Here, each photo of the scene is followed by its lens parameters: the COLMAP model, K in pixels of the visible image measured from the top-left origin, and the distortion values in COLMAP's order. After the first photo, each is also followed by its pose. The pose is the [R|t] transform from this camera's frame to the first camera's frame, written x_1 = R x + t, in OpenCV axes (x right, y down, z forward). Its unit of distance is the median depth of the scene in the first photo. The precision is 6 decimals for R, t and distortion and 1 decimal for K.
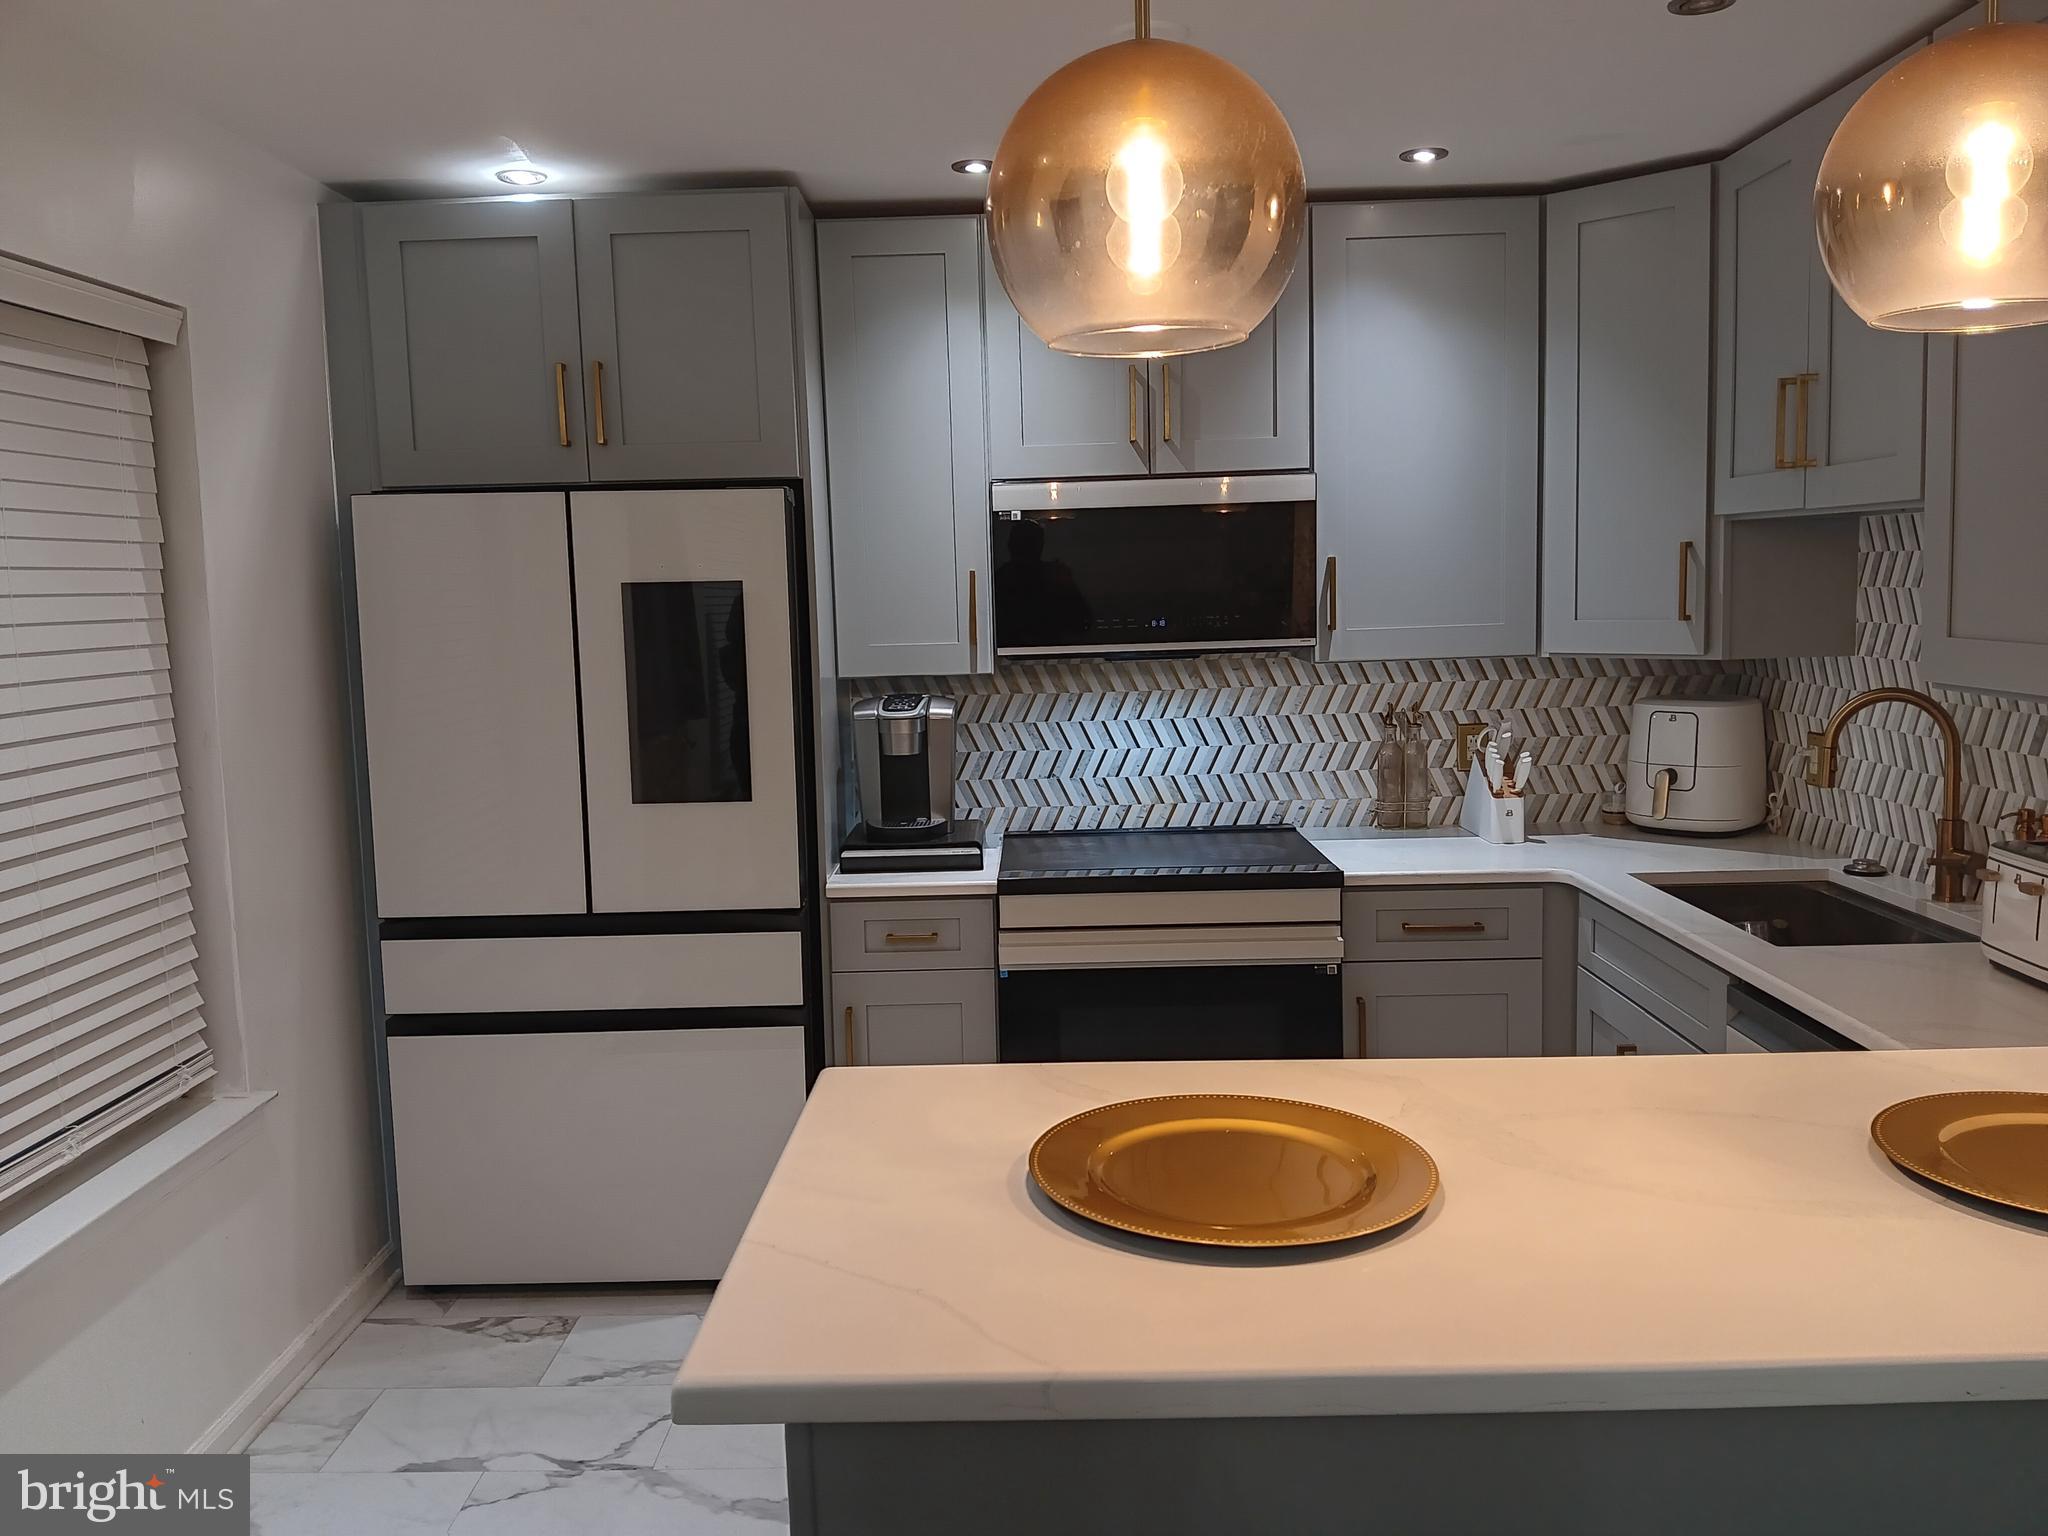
lens RADIAL K [[1588.7, 0, 1024.0], [0, 1588.7, 768.0], [0, 0, 1]] dist [0.142259, -0.304906]
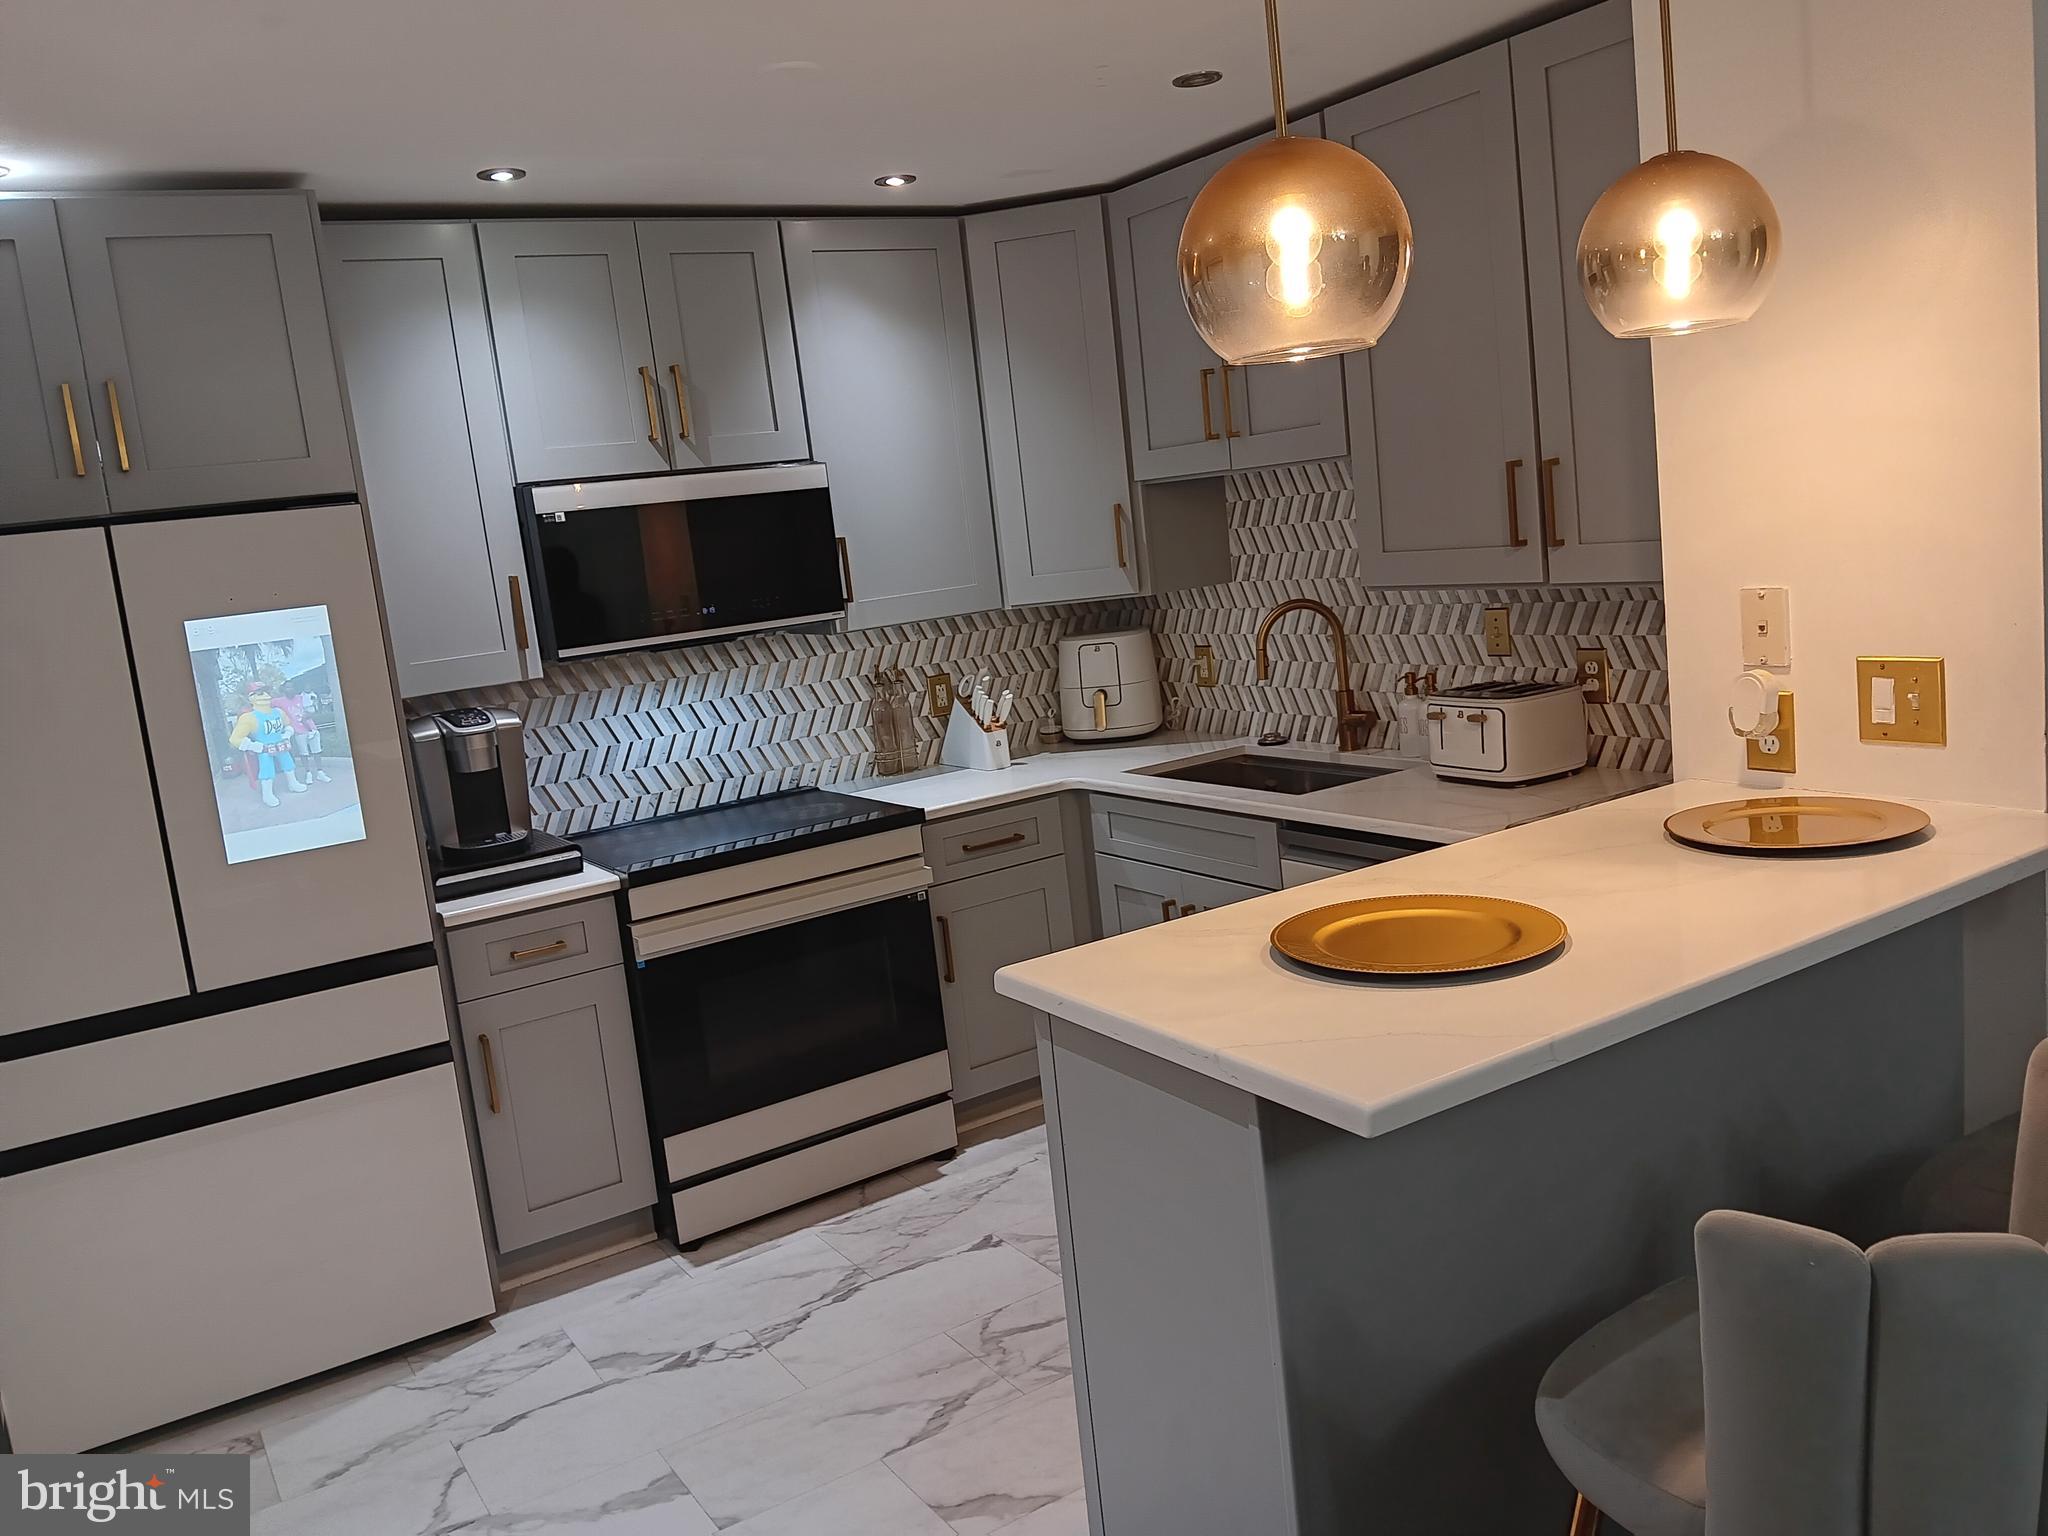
lens RADIAL K [[1588.7, 0, 1024.0], [0, 1588.7, 768.0], [0, 0, 1]] dist [0.142259, -0.304906]
pose [[0.841131, -0.151565, 0.519160, -0.296537], [0.150071, 0.987642, 0.045193, -0.004192], [-0.519593, 0.039898, 0.853482, -0.008357]]
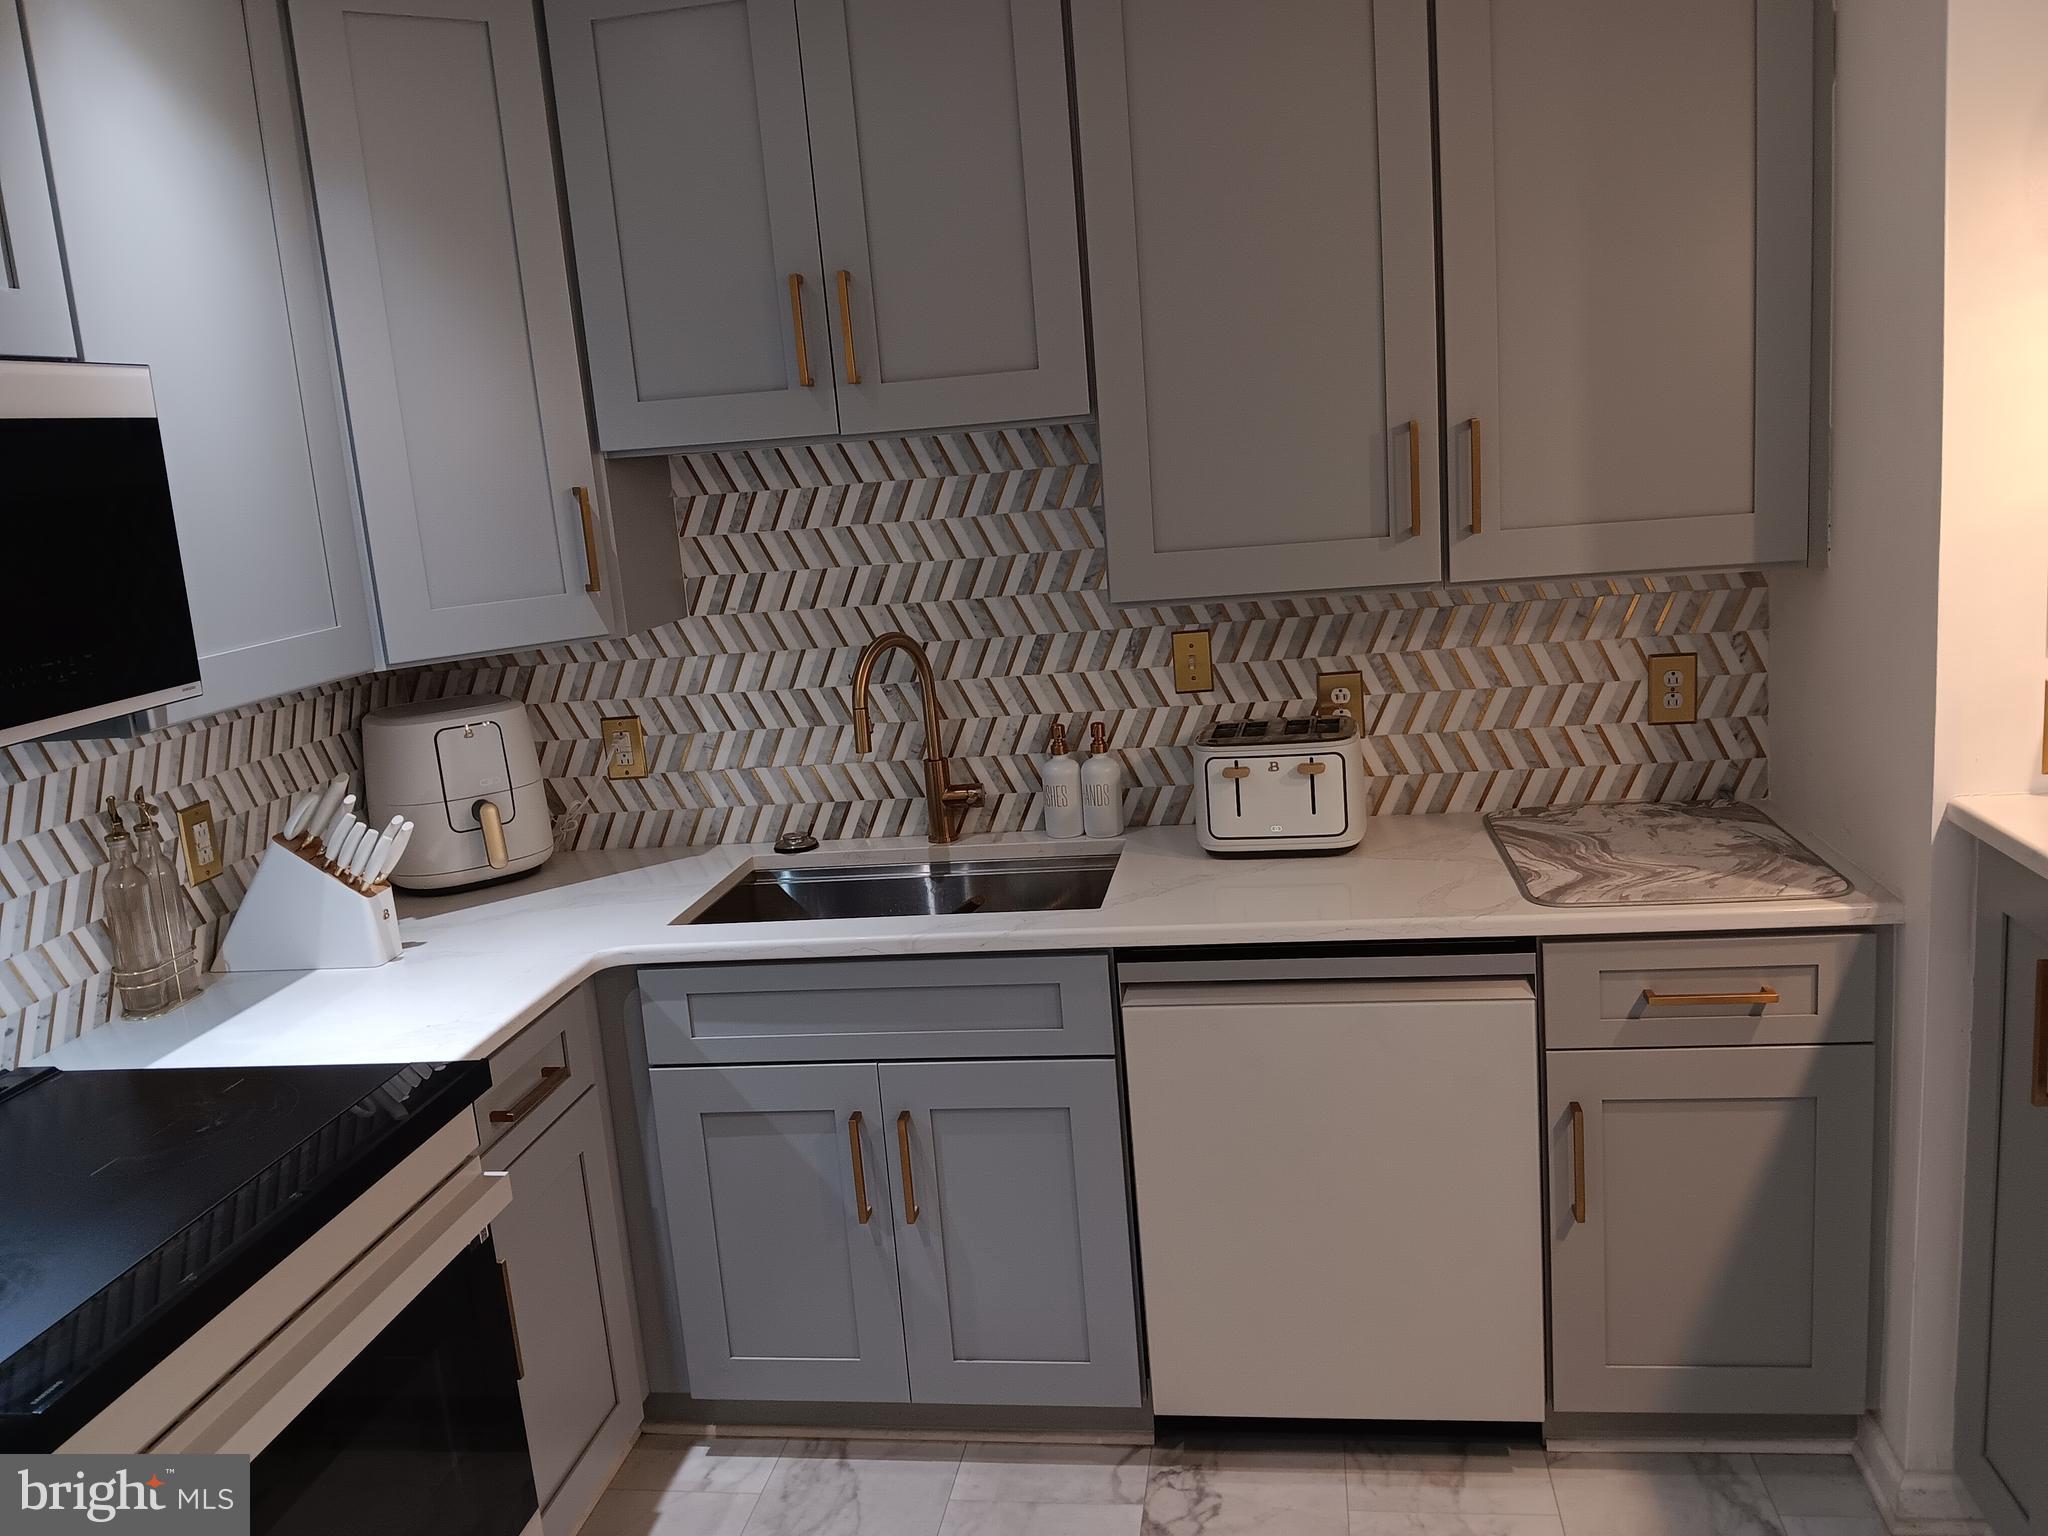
lens RADIAL K [[1588.7, 0, 1024.0], [0, 1588.7, 768.0], [0, 0, 1]] dist [0.142259, -0.304906]
pose [[0.152749, -0.179940, 0.971745, -0.286192], [0.192115, 0.969933, 0.149406, -0.078228], [-0.969412, 0.163866, 0.182725, 0.628170]]
